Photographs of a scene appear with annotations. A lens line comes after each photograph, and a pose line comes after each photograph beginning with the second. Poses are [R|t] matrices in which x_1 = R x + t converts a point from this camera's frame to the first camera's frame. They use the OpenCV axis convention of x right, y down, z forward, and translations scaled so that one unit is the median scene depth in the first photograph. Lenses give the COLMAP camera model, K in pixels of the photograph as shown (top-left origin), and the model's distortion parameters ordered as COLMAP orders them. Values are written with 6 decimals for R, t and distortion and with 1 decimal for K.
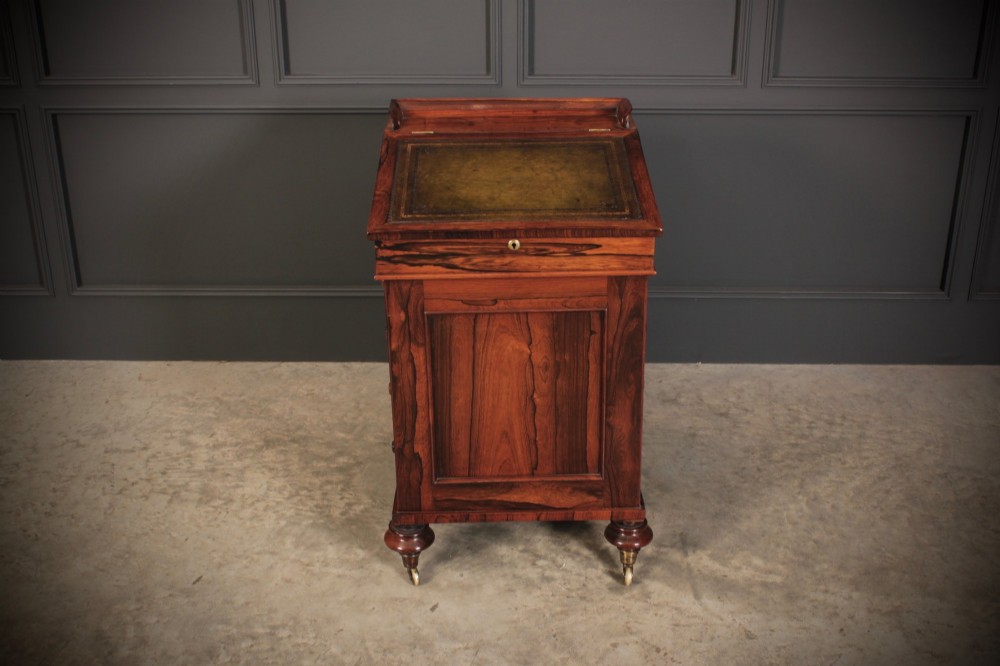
lens RADIAL K [[1209.9, 0, 500.3], [0, 1209.9, 333.8], [0, 0, 1]] dist [-0.043030, 0.042959]
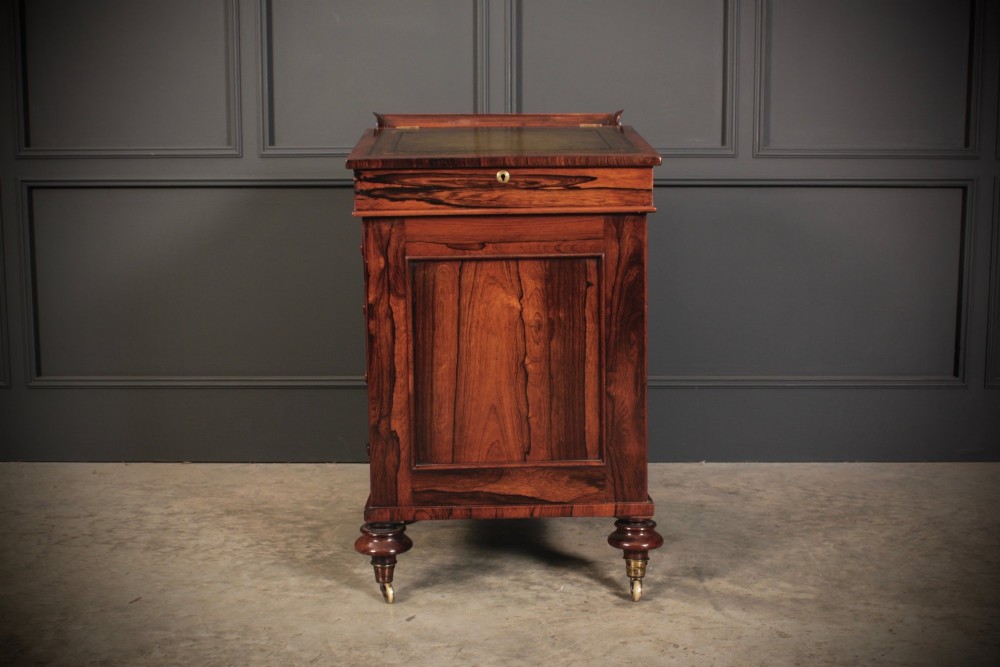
lens RADIAL K [[1209.9, 0, 500.3], [0, 1209.9, 334.3], [0, 0, 1]] dist [-0.043030, 0.042959]
pose [[0.999935, 0.000247, 0.011370, -0.001129], [0.003030, 0.957845, -0.287269, 0.255836], [-0.010962, 0.287285, 0.957783, 0.115714]]
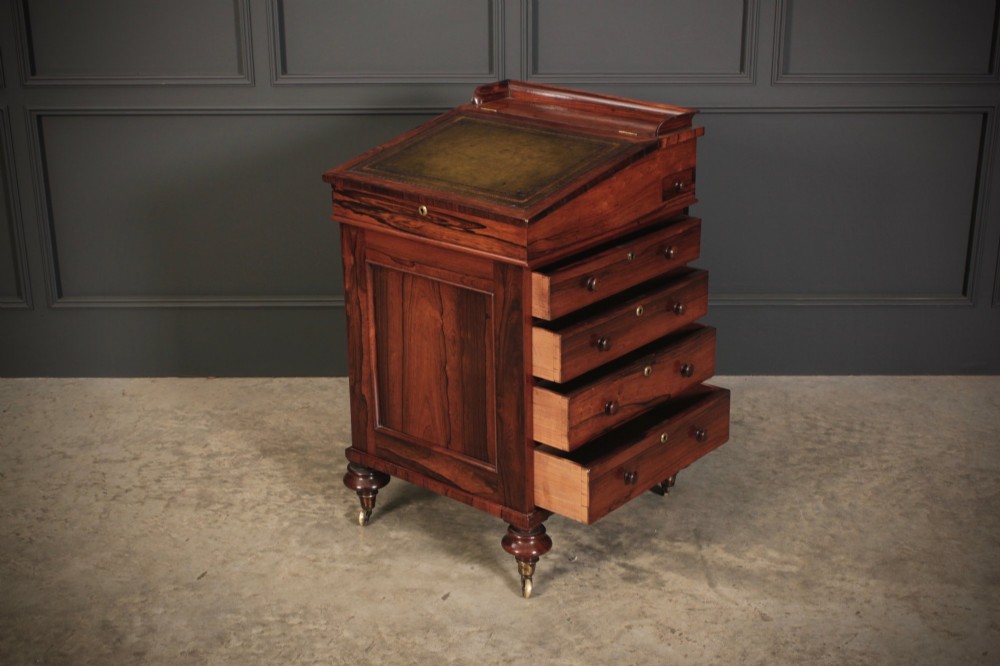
lens RADIAL K [[1427.2, 0, 503.6], [0, 1427.2, 331.9], [0, 0, 1]] dist [0.016167, -0.006394]
pose [[0.999876, -0.006122, 0.014526, -0.021126], [0.006997, 0.998114, -0.060985, 0.075387], [-0.014125, 0.061079, 0.998033, -0.163786]]
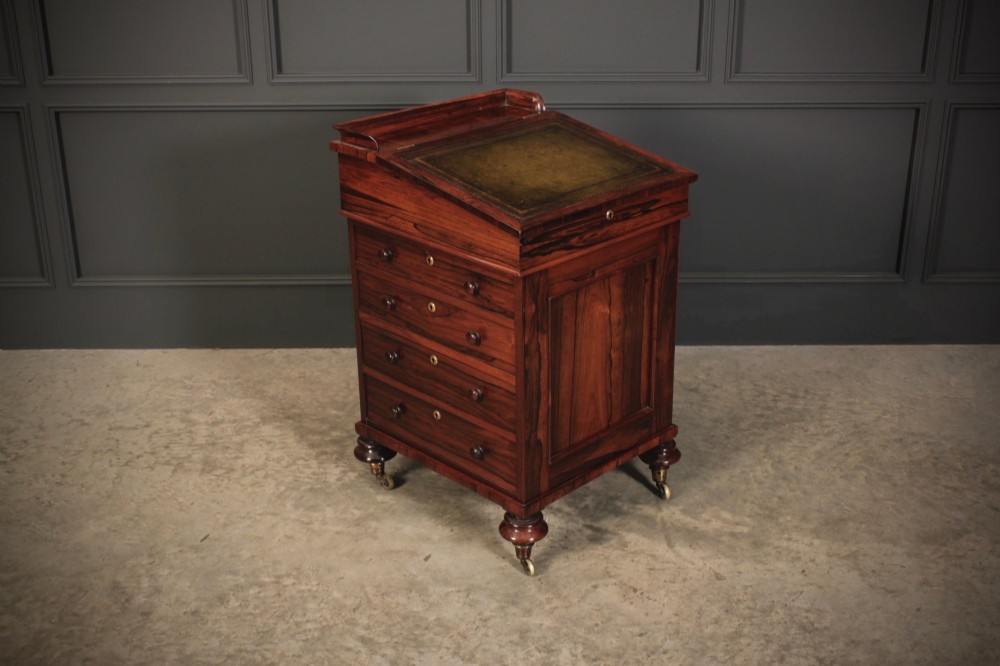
lens RADIAL K [[1236.3, 0, 498.0], [0, 1236.3, 330.0], [0, 0, 1]] dist [-0.027035, 0.023650]
pose [[0.999696, -0.009675, 0.022678, -0.013500], [0.010235, 0.999642, -0.024703, 0.046976], [-0.022431, 0.024928, 0.999438, -0.099477]]
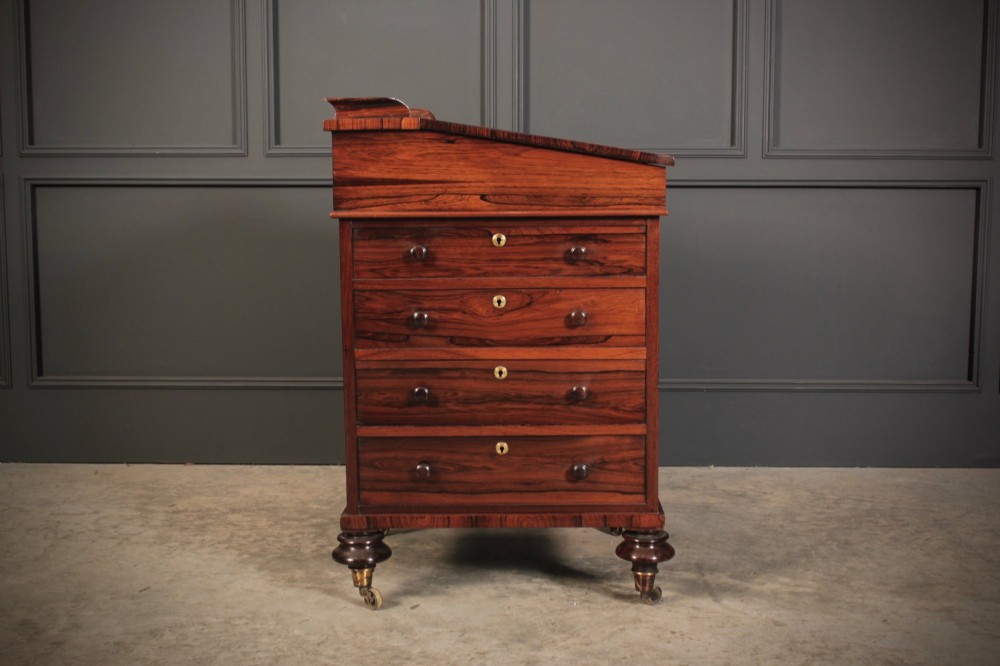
lens RADIAL K [[1308.3, 0, 499.8], [0, 1308.3, 333.6], [0, 0, 1]] dist [-0.023690, 0.058727]
pose [[0.999986, 0.005069, 0.001353, 0.003896], [-0.004434, 0.954451, -0.298334, 0.292590], [-0.002804, 0.298324, 0.954461, 0.037856]]
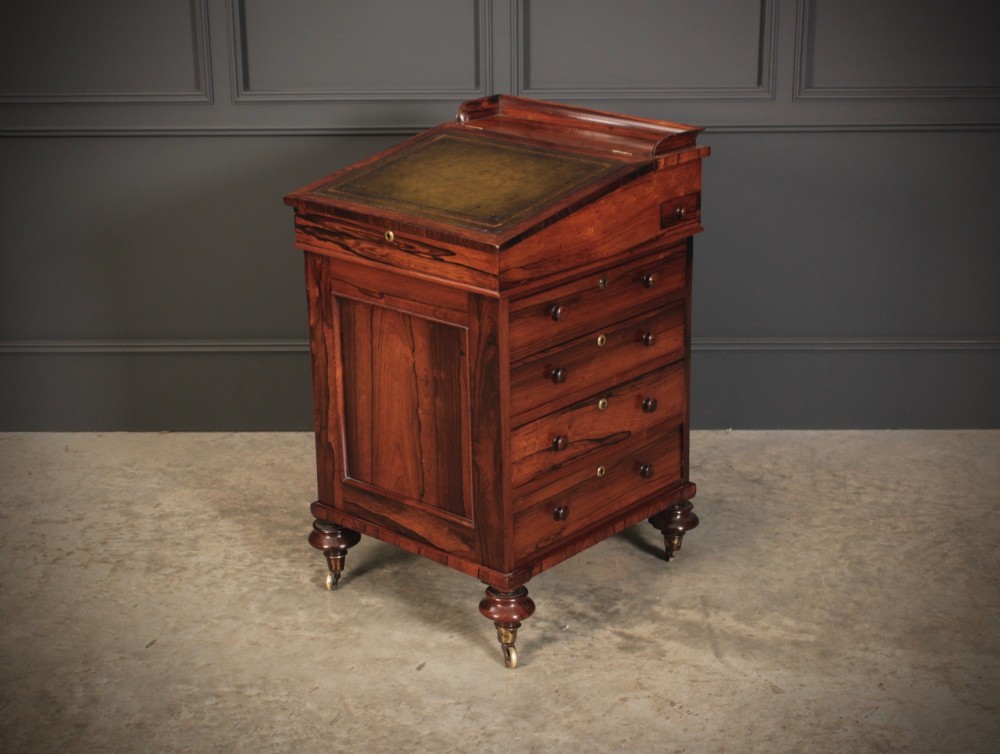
lens RADIAL K [[1678.0, 0, 480.9], [0, 1678.0, 378.0], [0, 0, 1]] dist [0.003068, 0.049939]
pose [[0.999954, -0.006791, -0.006845, -0.000655], [0.006246, 0.997033, -0.076723, 0.100976], [0.007345, 0.076676, 0.997029, -0.222983]]
